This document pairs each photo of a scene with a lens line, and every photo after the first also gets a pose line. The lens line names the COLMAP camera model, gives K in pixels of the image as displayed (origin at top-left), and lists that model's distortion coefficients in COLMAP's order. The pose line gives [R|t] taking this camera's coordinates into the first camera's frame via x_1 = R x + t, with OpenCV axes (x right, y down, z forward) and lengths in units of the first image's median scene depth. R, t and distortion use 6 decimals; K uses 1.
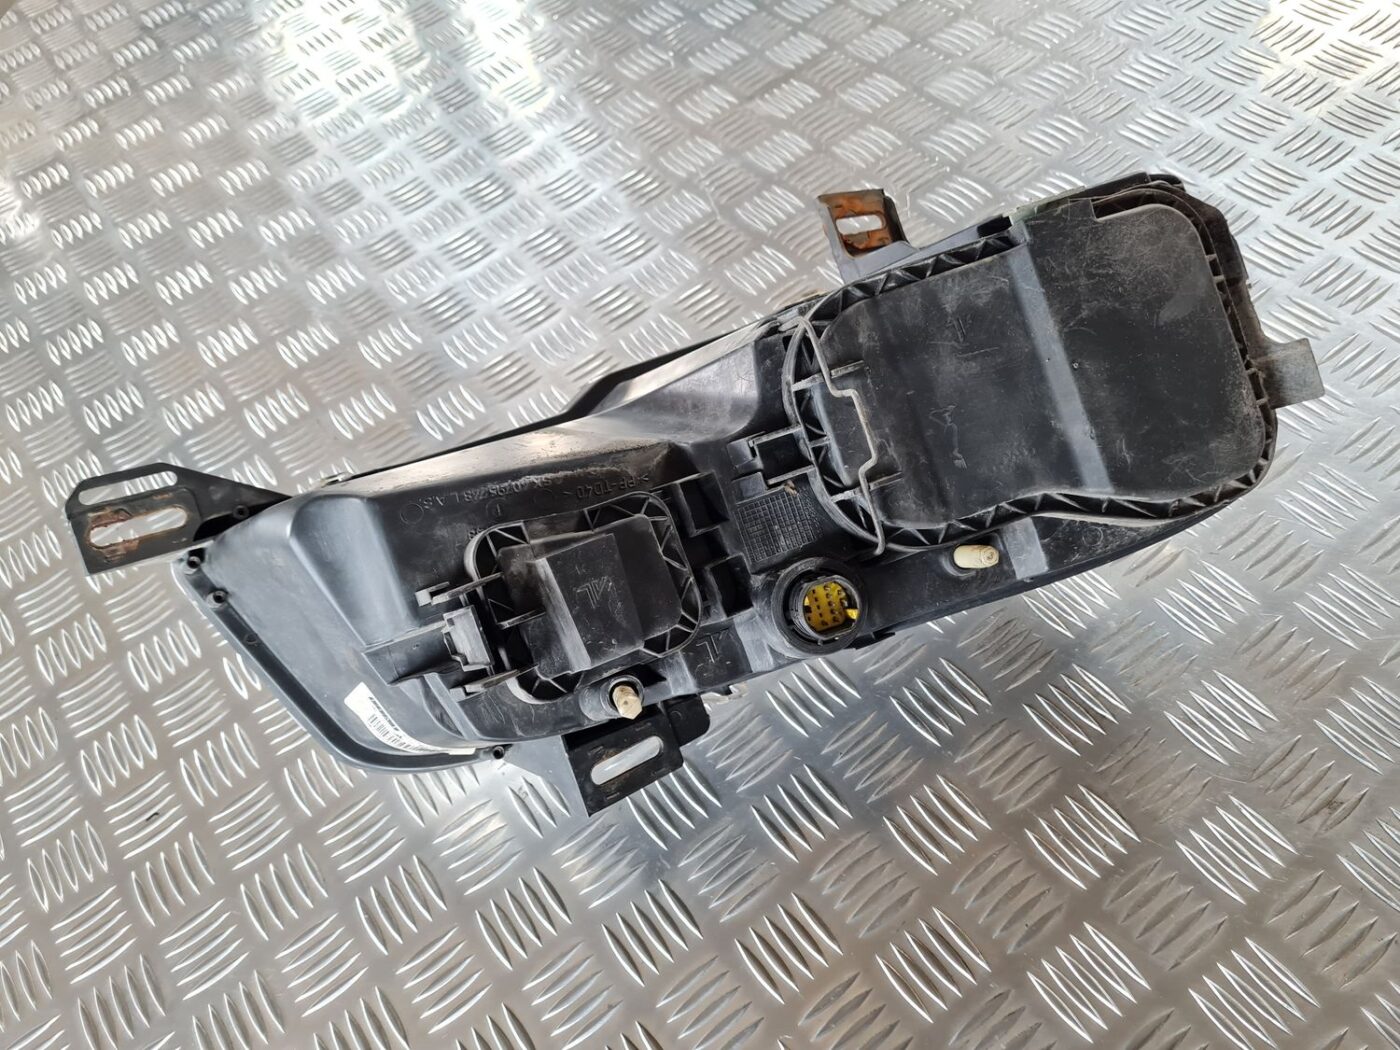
lens RADIAL K [[1076.9, 0, 691.0], [0, 1076.9, 558.1], [0, 0, 1]] dist [0.015262, -0.006931]
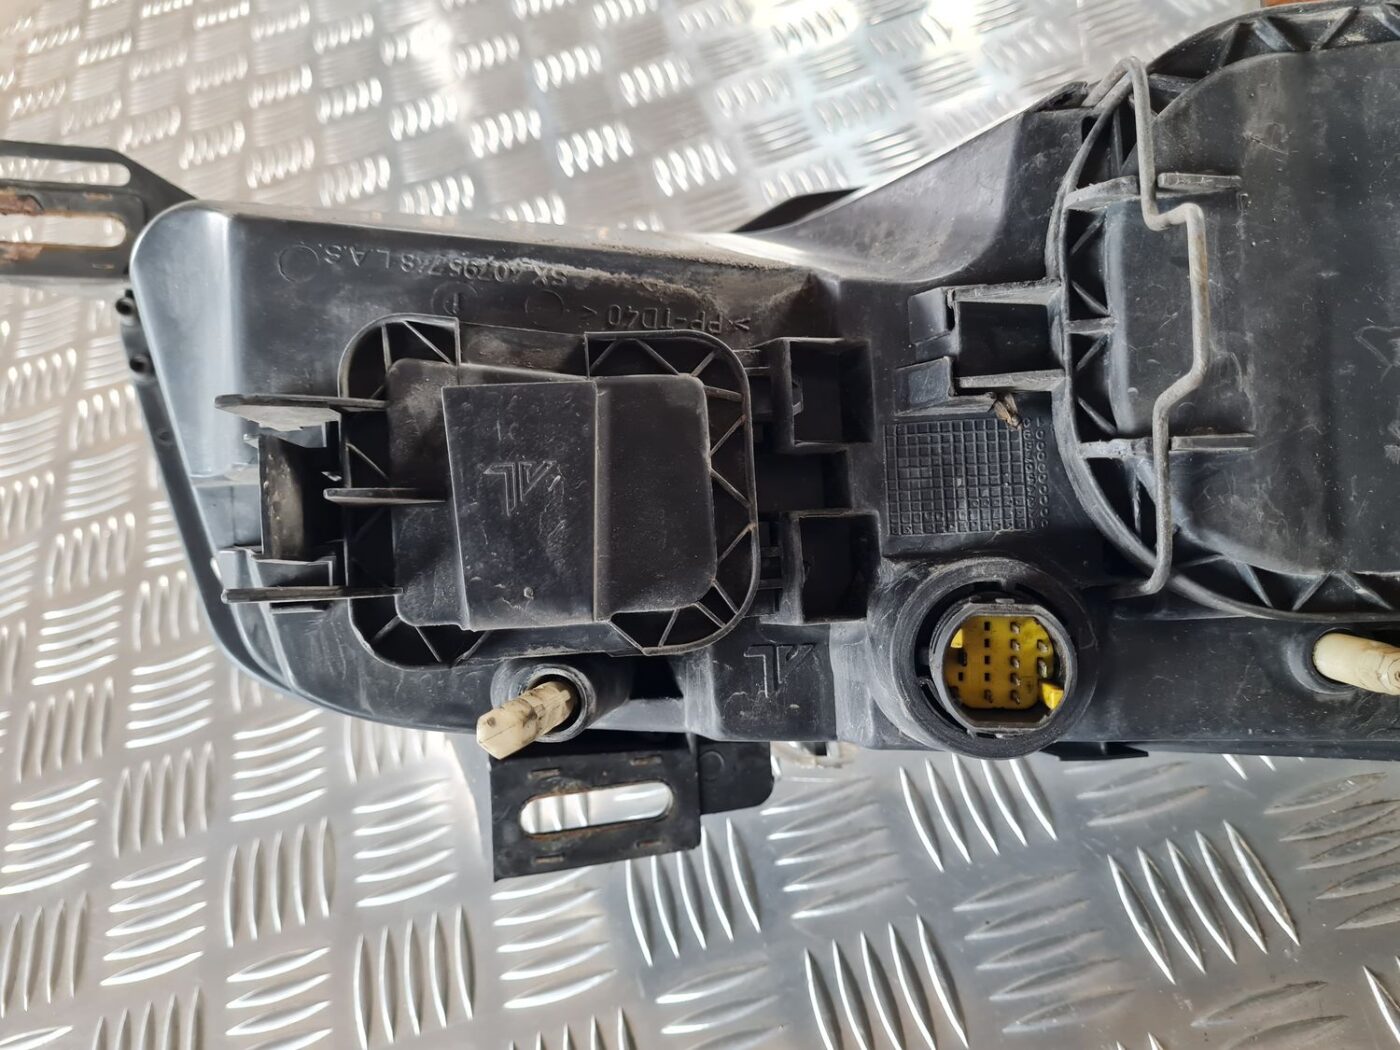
lens RADIAL K [[1094.8, 0, 700.0], [0, 1094.8, 525.0], [0, 0, 1]] dist [-0.003370, -0.005722]
pose [[0.921158, 0.286874, -0.263004, 0.111213], [-0.287344, 0.957091, 0.037548, 0.006449], [0.262491, 0.040985, 0.964064, 0.491055]]
